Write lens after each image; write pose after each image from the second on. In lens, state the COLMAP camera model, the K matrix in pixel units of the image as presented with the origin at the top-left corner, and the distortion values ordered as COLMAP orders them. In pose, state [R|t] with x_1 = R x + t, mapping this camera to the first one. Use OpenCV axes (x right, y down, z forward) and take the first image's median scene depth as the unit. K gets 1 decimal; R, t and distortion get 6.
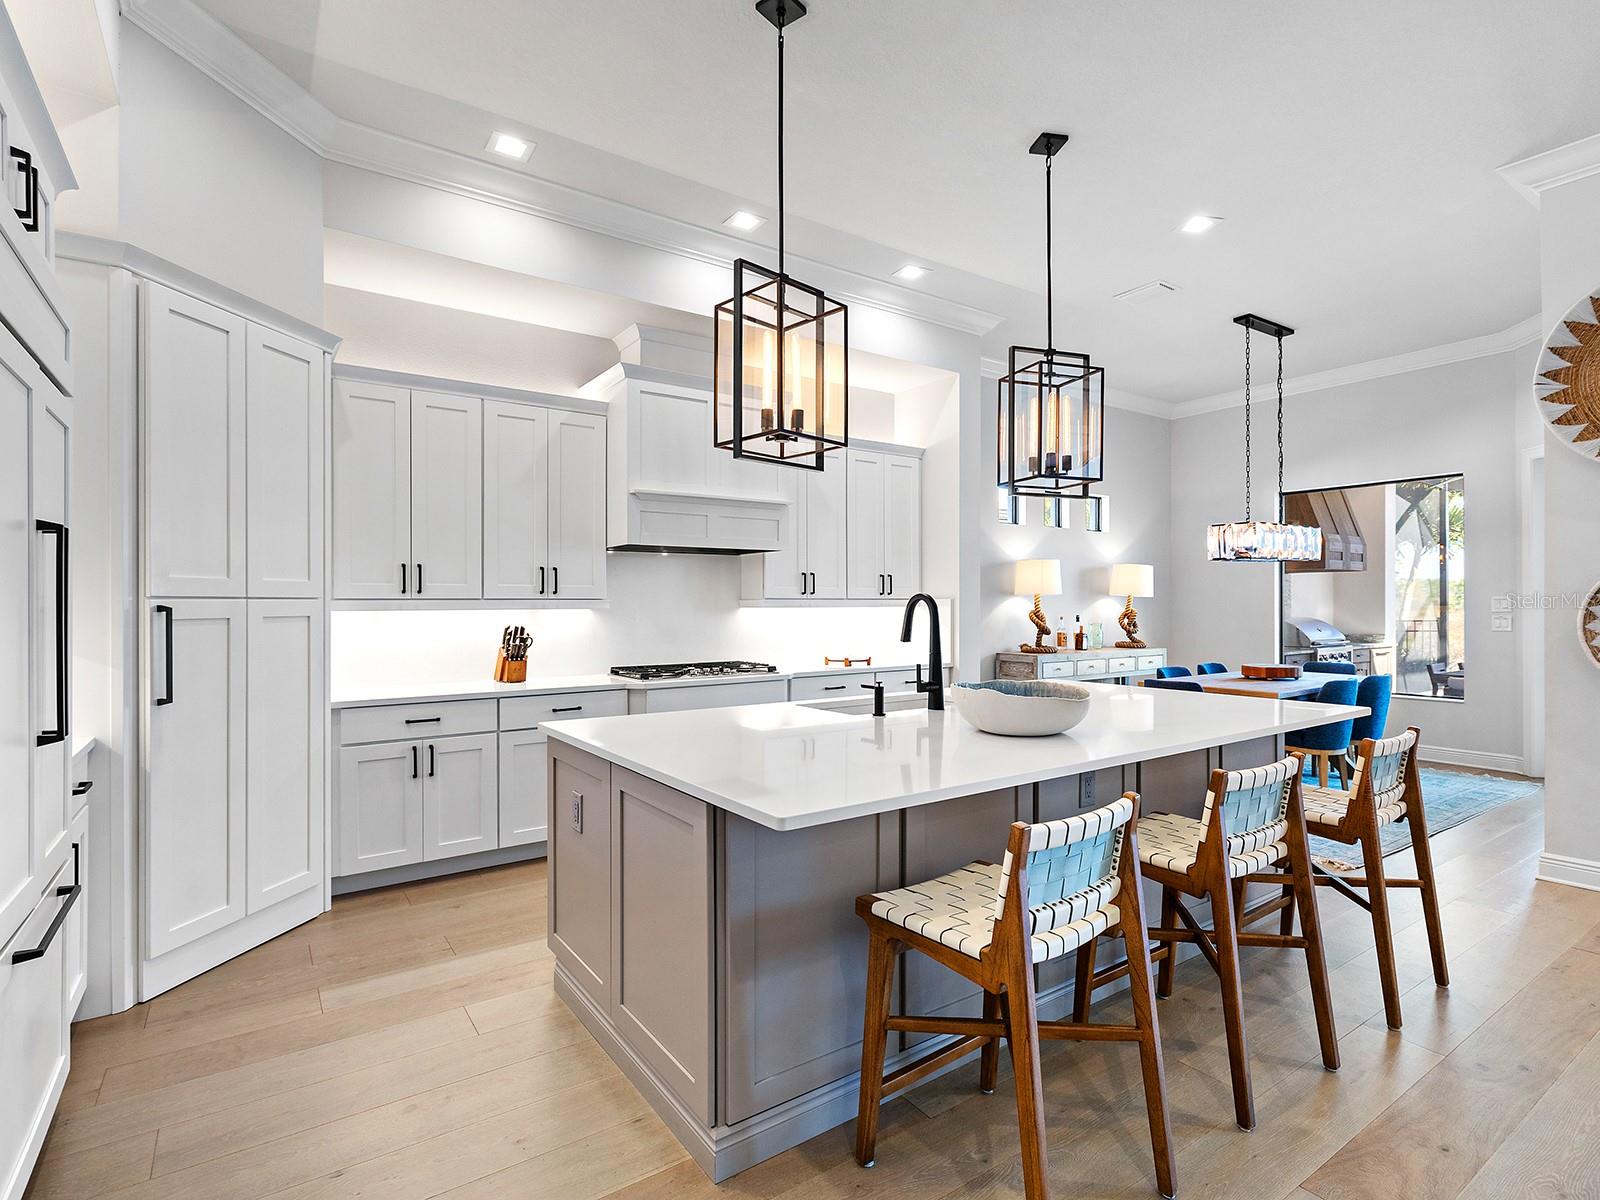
lens RADIAL K [[816.4, 0, 821.0], [0, 816.4, 589.4], [0, 0, 1]] dist [0.001063, 0.000176]
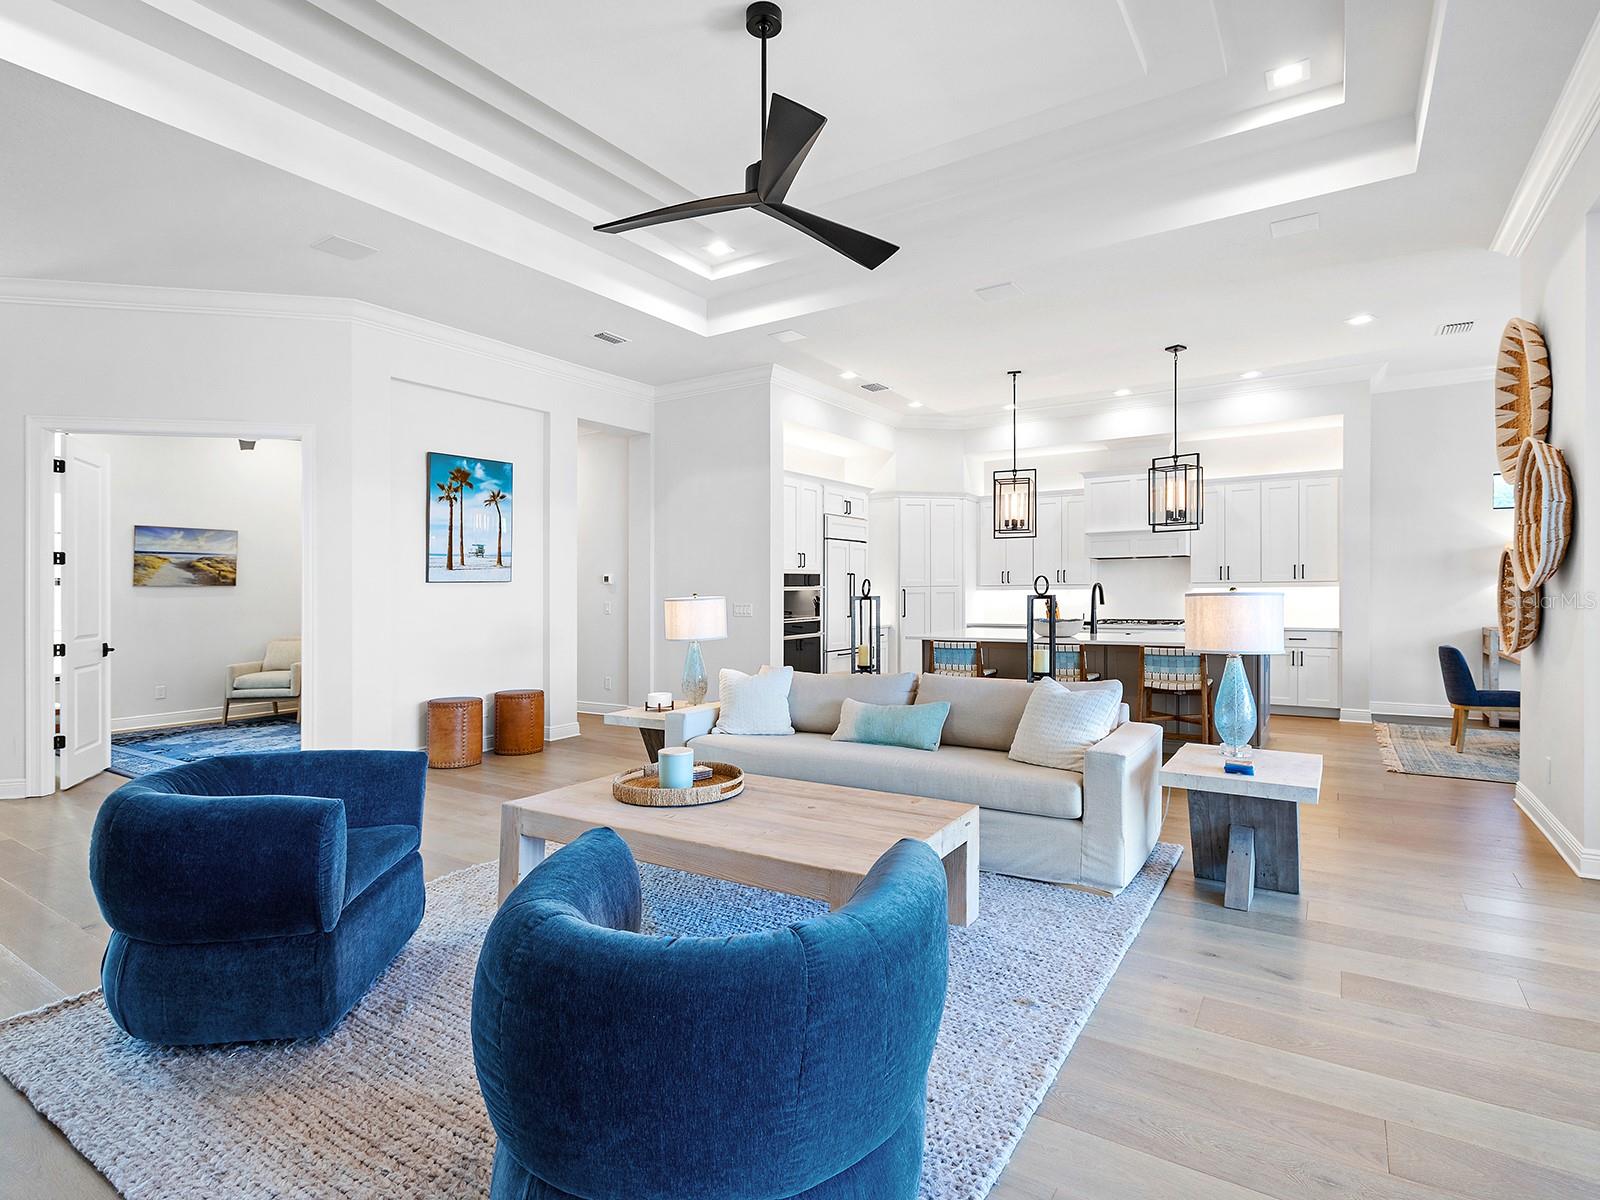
lens RADIAL K [[801.7, 0, 814.5], [0, 801.7, 591.6], [0, 0, 1]] dist [-0.001114, 0.001303]
pose [[0.371200, 0.002078, -0.928551, 1.119316], [0.026982, 0.999551, 0.013023, -0.011859], [0.928161, -0.029889, 0.370977, -0.322797]]
